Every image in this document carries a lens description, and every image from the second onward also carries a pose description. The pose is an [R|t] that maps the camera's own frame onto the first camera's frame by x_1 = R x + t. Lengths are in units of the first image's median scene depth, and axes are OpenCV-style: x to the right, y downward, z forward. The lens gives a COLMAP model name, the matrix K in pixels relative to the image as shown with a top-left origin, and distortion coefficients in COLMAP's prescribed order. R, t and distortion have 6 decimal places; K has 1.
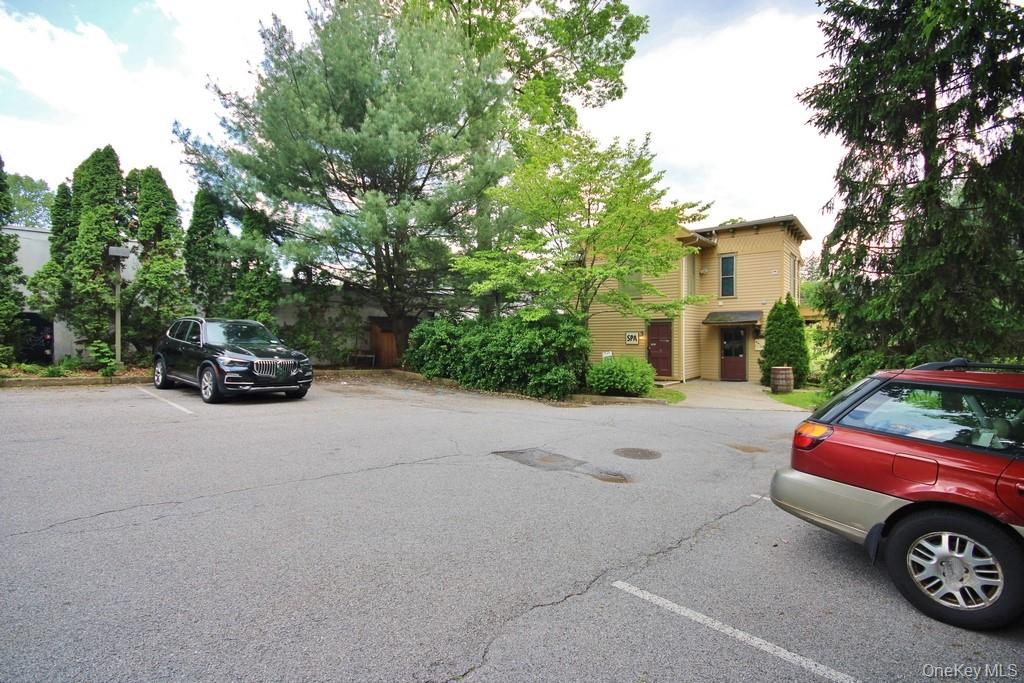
lens RADIAL K [[470.8, 0, 510.0], [0, 470.8, 340.6], [0, 0, 1]] dist [0.011329, -0.011776]
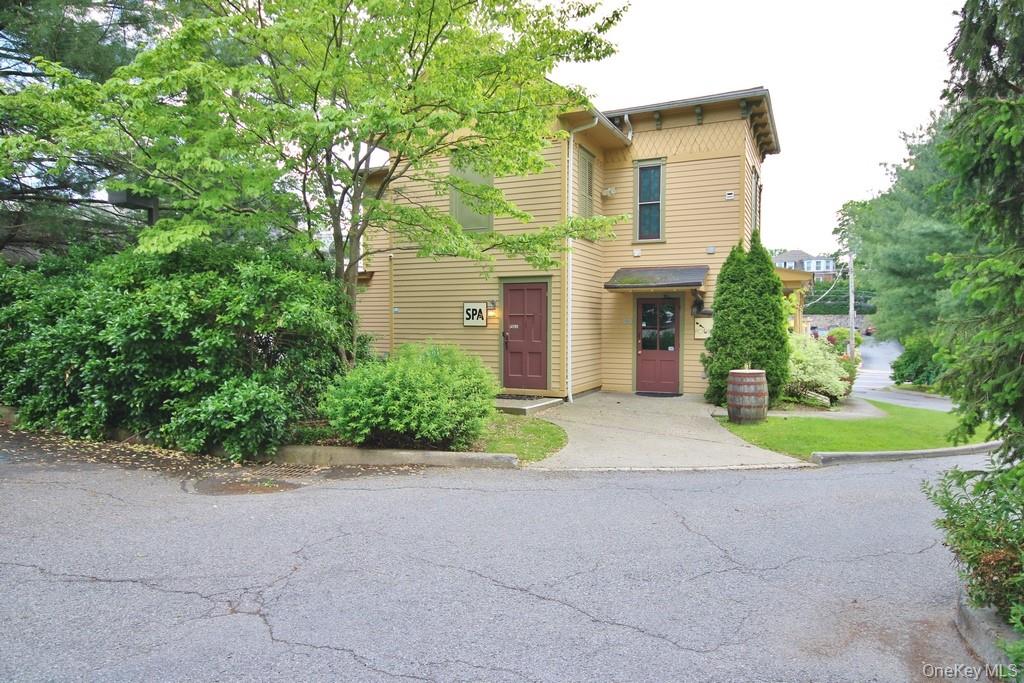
lens RADIAL K [[649.0, 0, 512.0], [0, 649.0, 341.5], [0, 0, 1]] dist [-0.000443, -0.000040]
pose [[0.972545, 0.001652, 0.232708, 0.164587], [-0.006082, 0.999814, 0.018319, 0.013613], [-0.232635, -0.019231, 0.972374, 0.378797]]
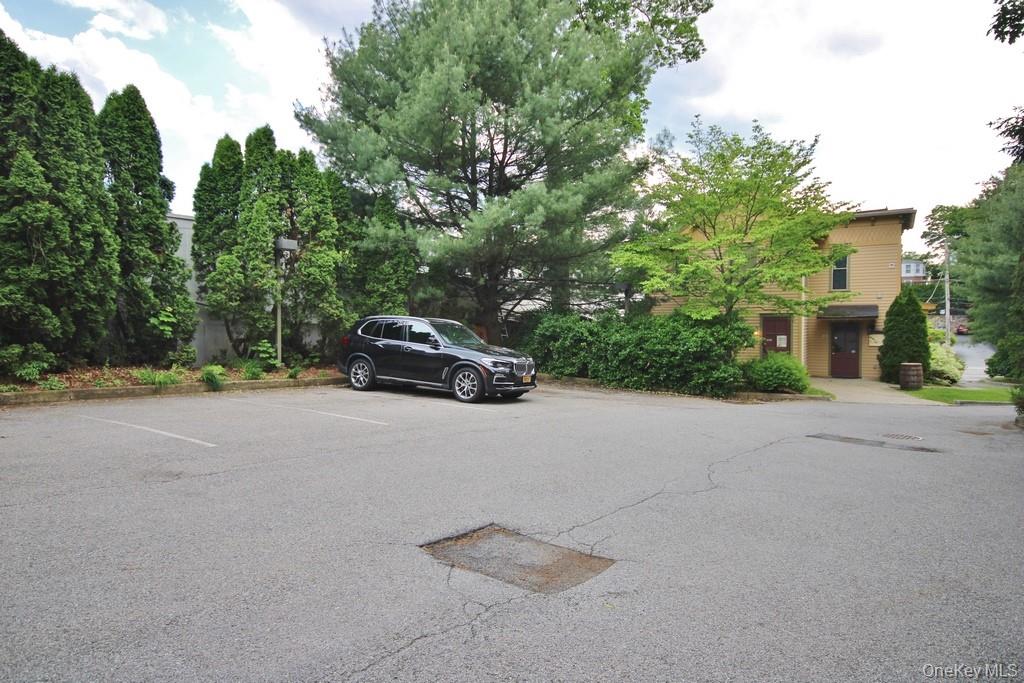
lens RADIAL K [[628.0, 0, 508.5], [0, 628.0, 340.7], [0, 0, 1]] dist [0.018826, -0.001375]
pose [[0.992375, -0.002218, 0.123235, -0.447223], [-0.000298, 0.999792, 0.020396, -0.019621], [-0.123254, -0.020277, 0.992168, -0.233078]]
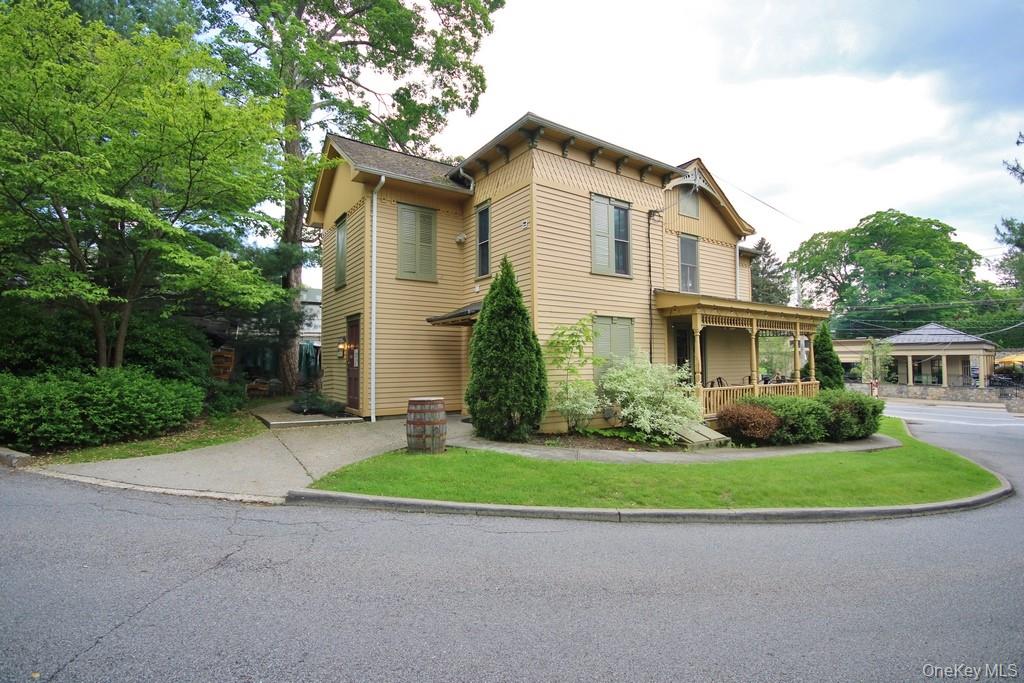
lens RADIAL K [[470.8, 0, 510.0], [0, 470.8, 340.6], [0, 0, 1]] dist [0.011329, -0.011776]
pose [[0.955825, -0.011477, -0.293711, 0.821749], [-0.001873, 0.998979, -0.045131, 0.016992], [0.293929, 0.043687, 0.954828, 0.556323]]
